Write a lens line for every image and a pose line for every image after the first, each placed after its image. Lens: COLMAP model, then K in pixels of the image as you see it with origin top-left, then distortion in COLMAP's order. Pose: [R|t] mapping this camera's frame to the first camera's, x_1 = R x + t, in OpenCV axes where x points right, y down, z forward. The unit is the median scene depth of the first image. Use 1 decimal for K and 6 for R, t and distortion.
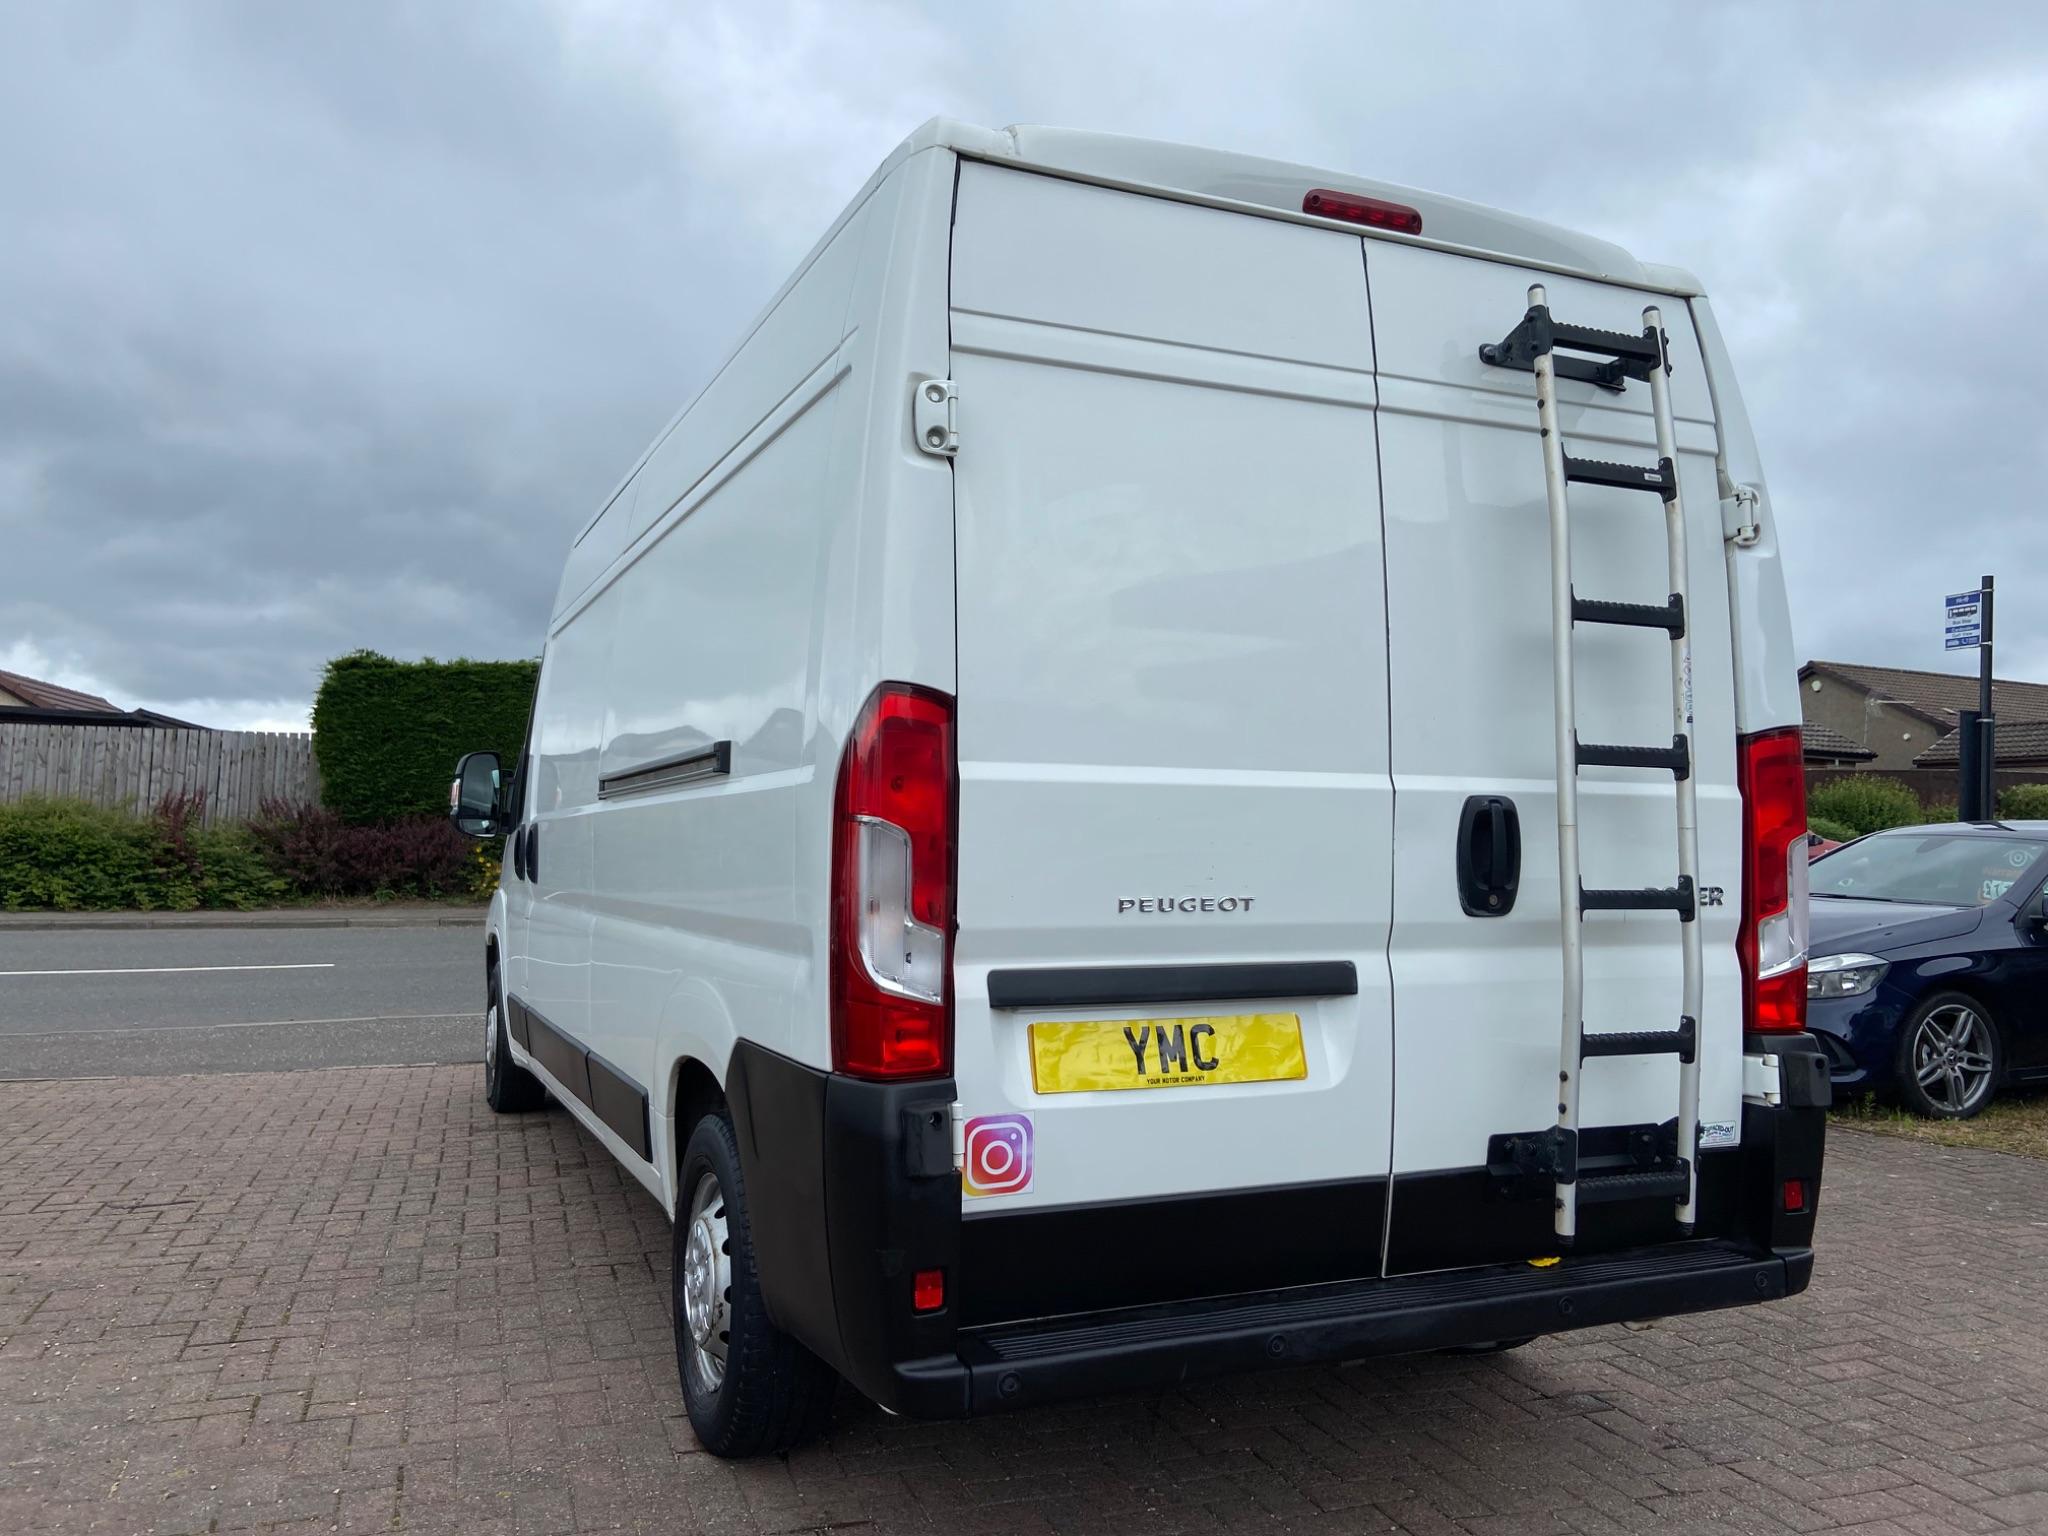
lens RADIAL K [[1545.8, 0, 1010.6], [0, 1545.8, 765.8], [0, 0, 1]] dist [0.114402, -0.145683]
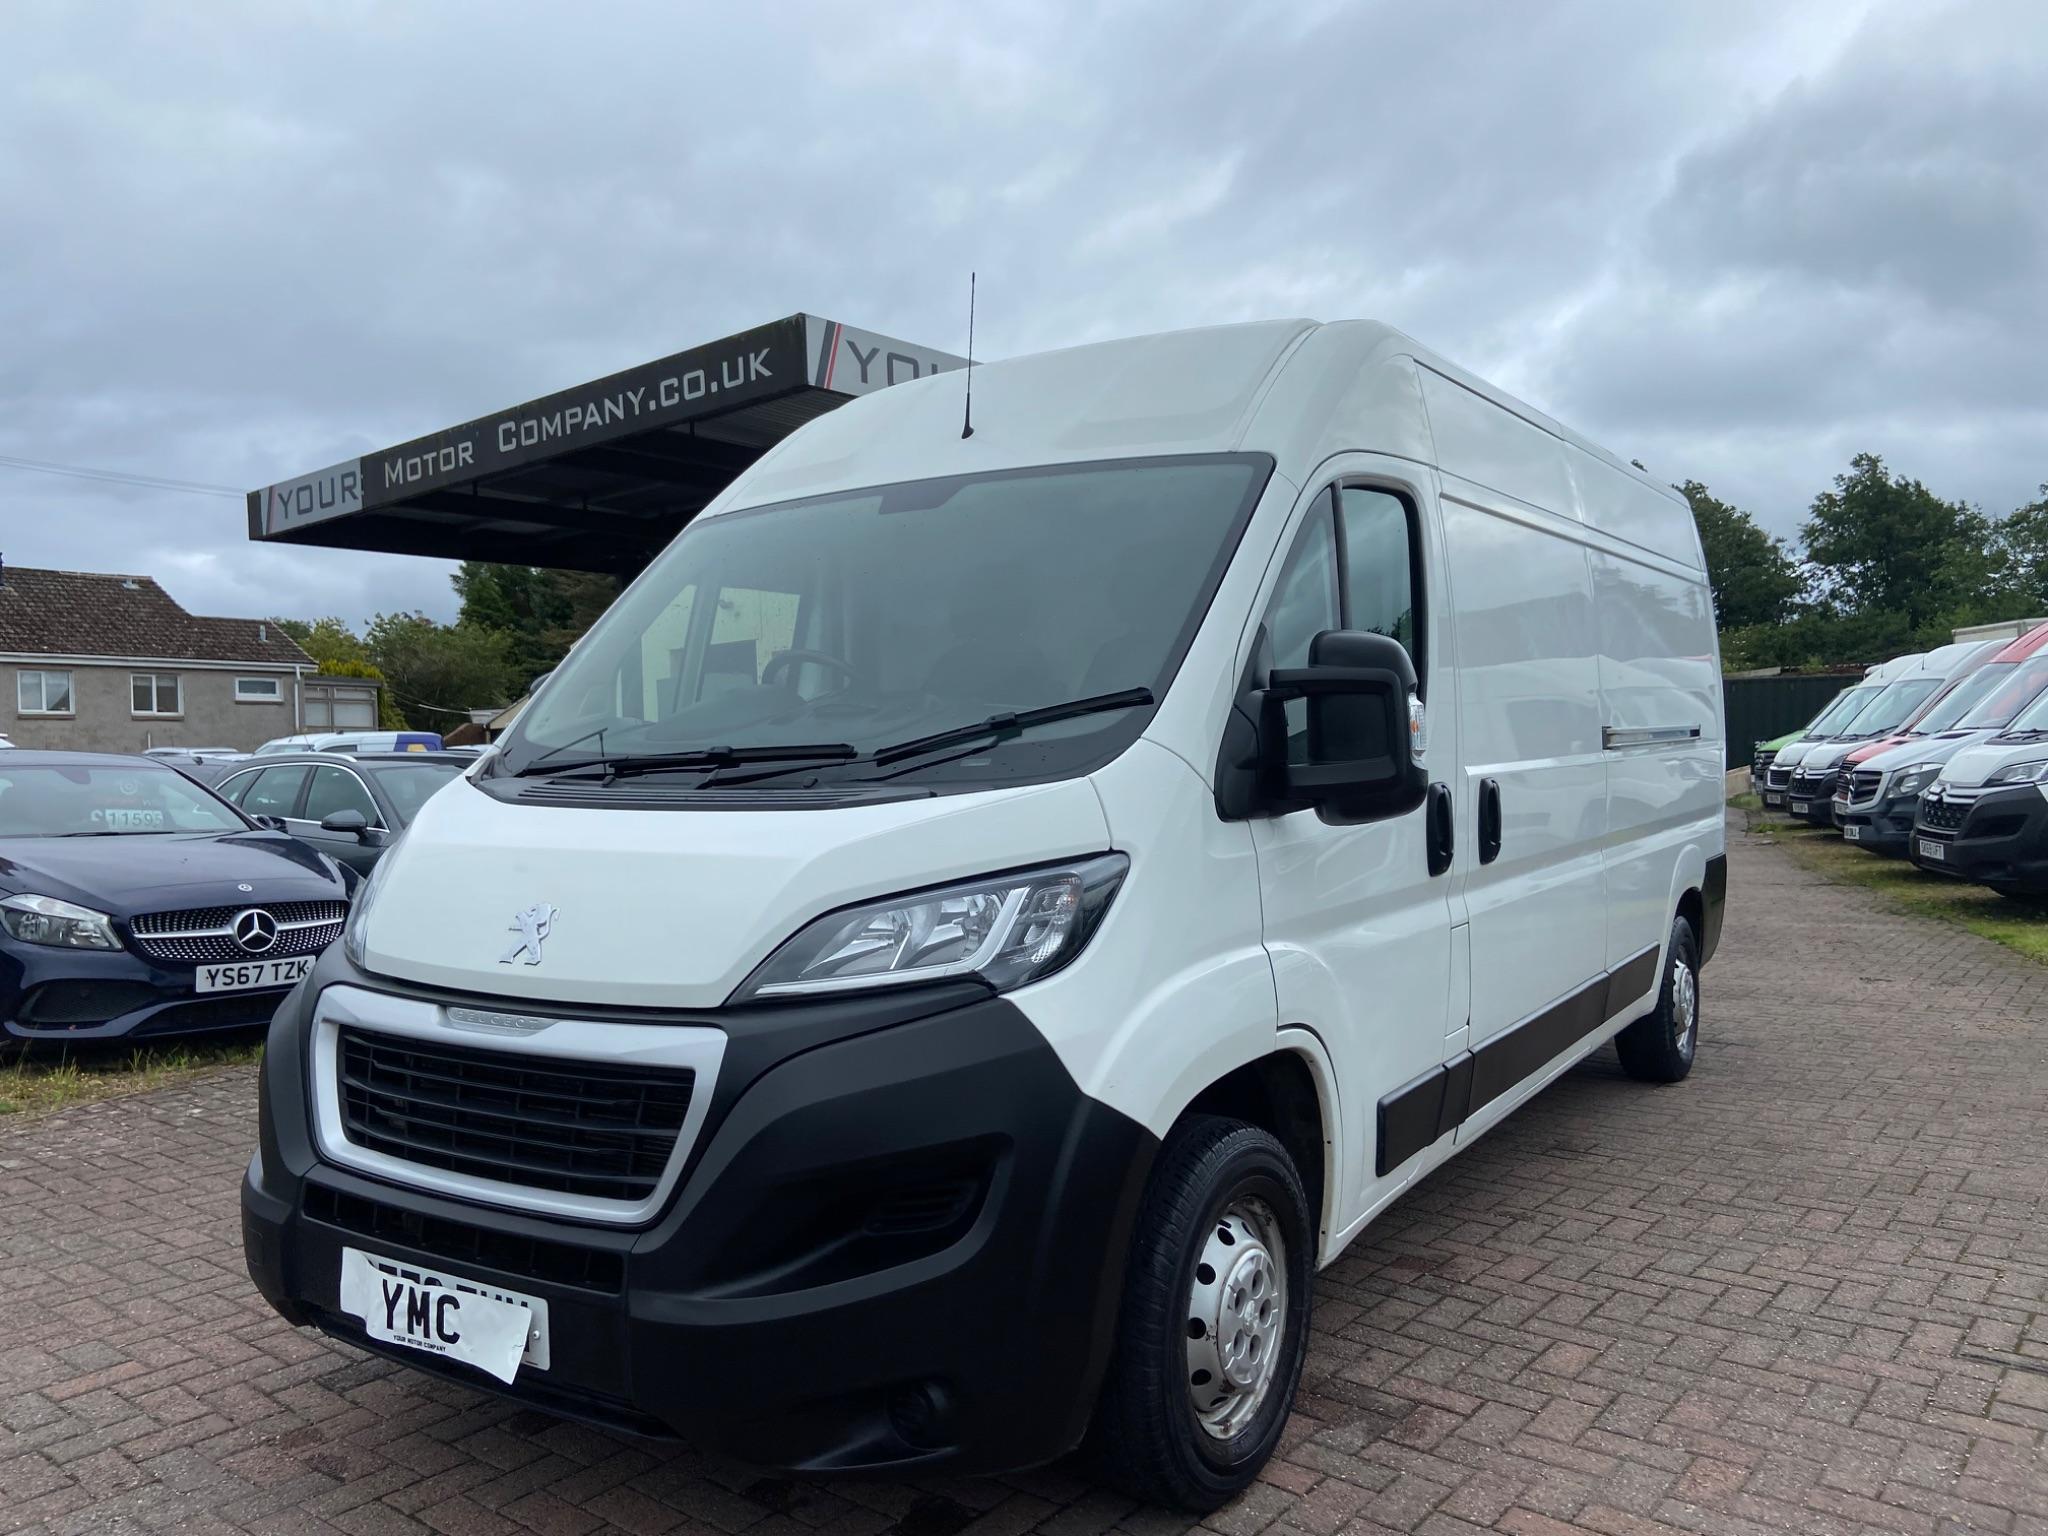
lens RADIAL K [[1545.8, 0, 1022.6], [0, 1545.8, 772.6], [0, 0, 1]] dist [0.114402, -0.145683]
pose [[-0.542752, -0.020731, 0.839637, -1.516467], [-0.033920, 0.999421, 0.002750, 0.078517], [-0.839208, -0.026988, -0.543141, 3.024582]]
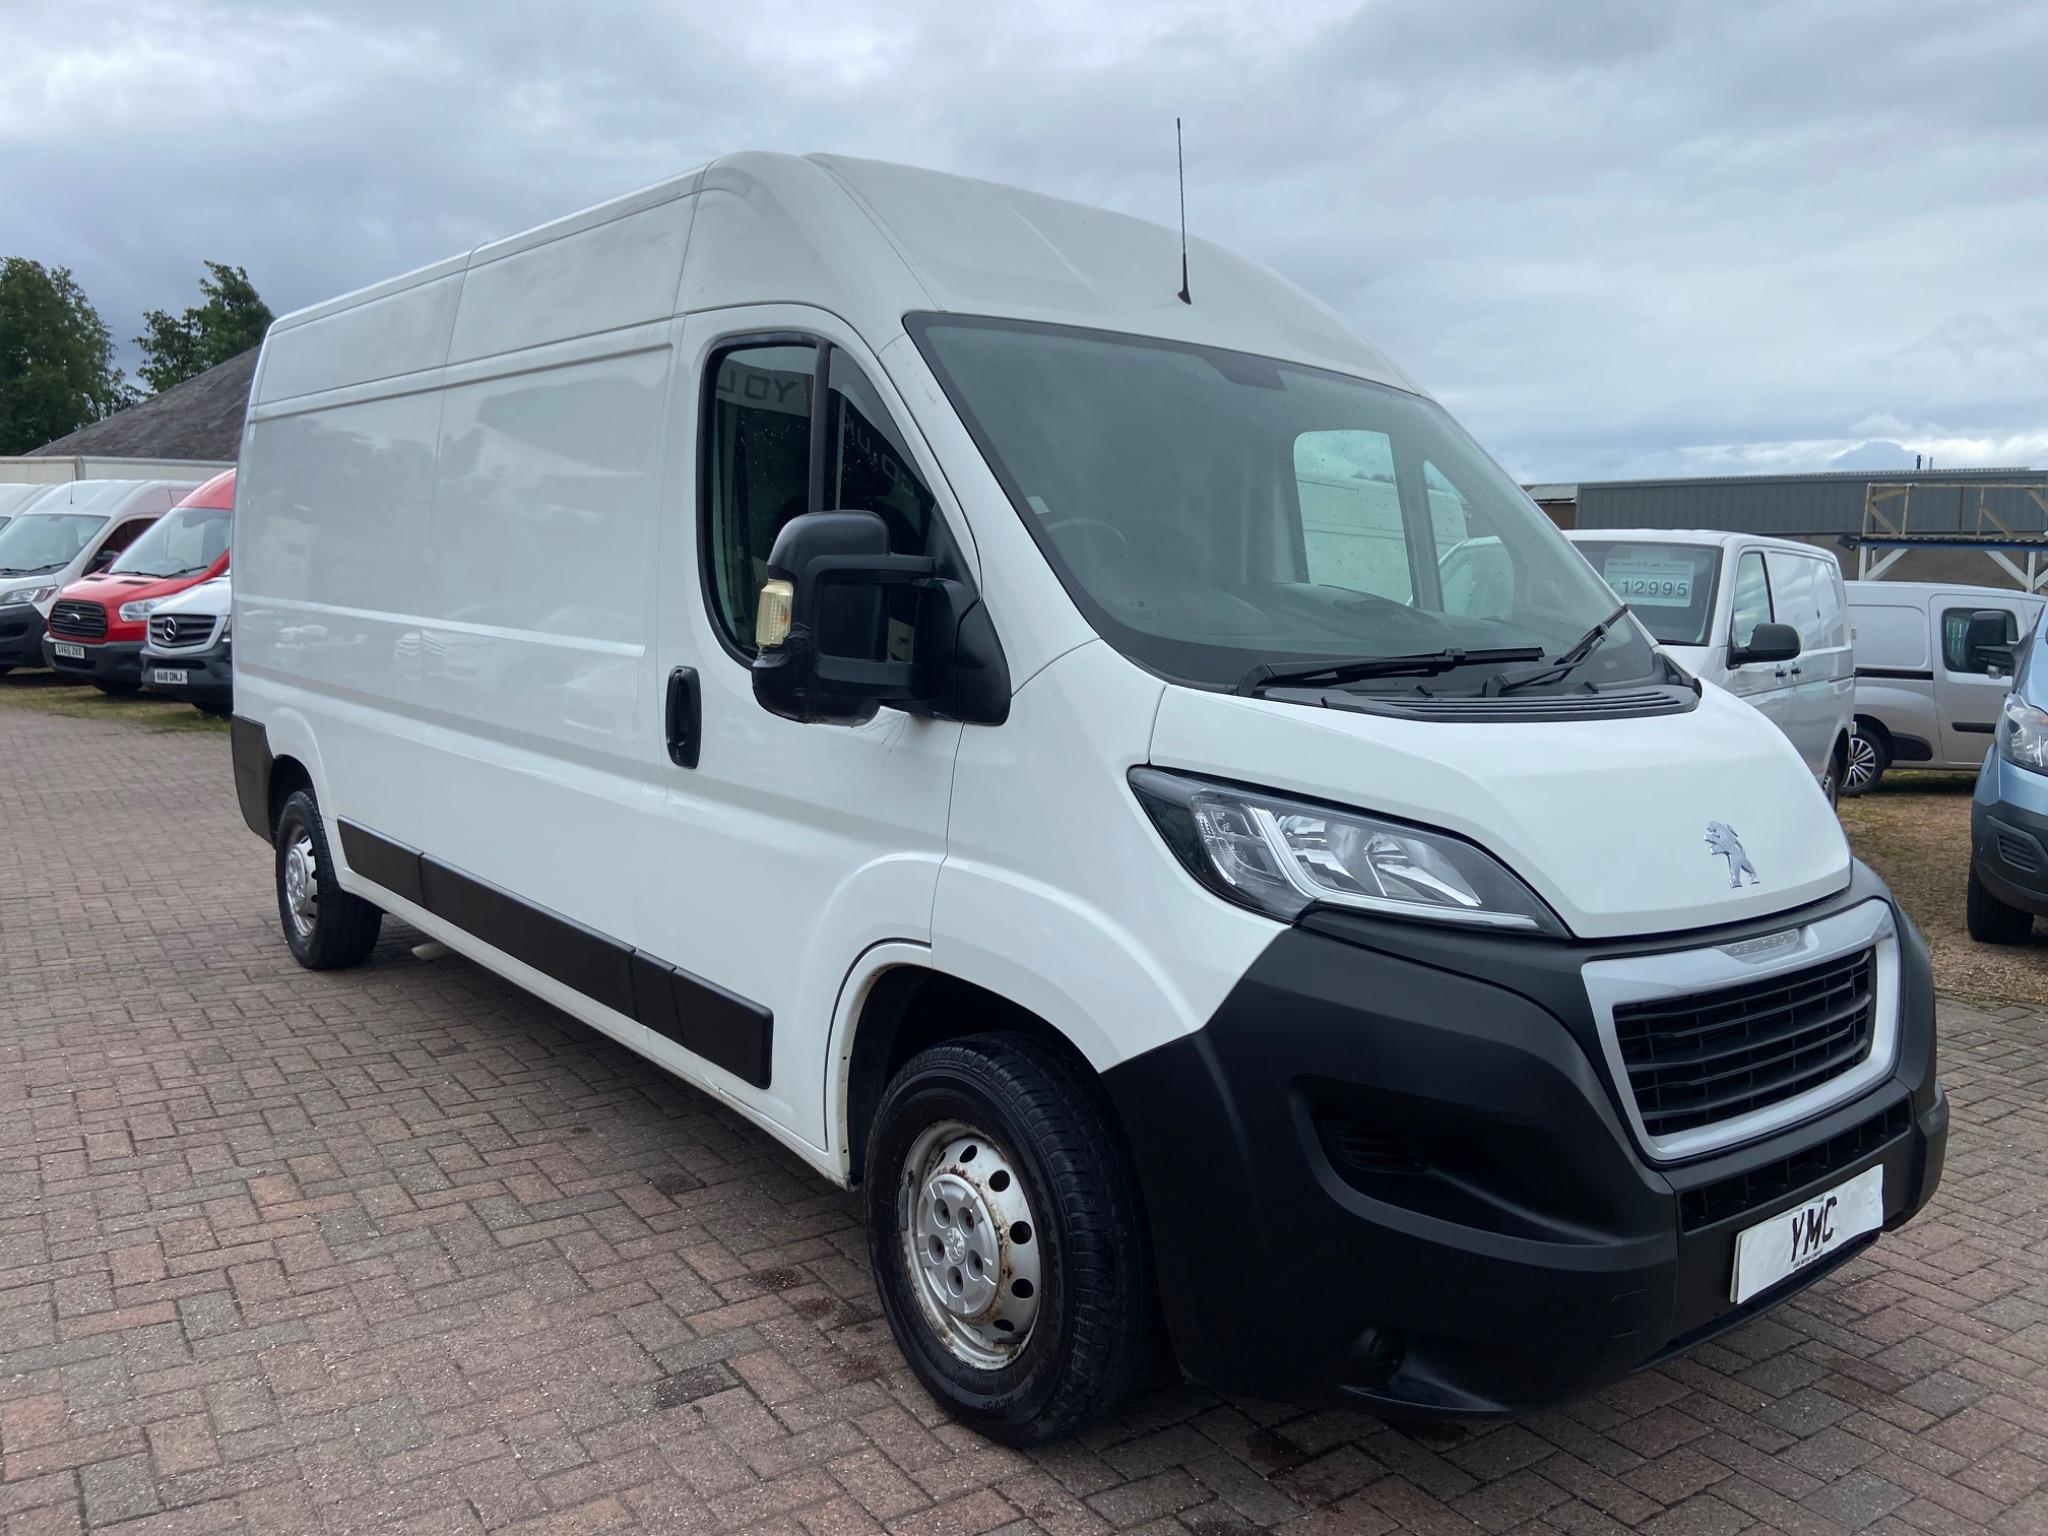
lens RADIAL K [[1545.8, 0, 1023.7], [0, 1545.8, 755.0], [0, 0, 1]] dist [0.114402, -0.145683]
pose [[-0.963564, -0.011713, -0.267221, 0.063061], [-0.027478, 0.998090, 0.055334, 0.090956], [0.266062, 0.060661, -0.962045, 3.524220]]
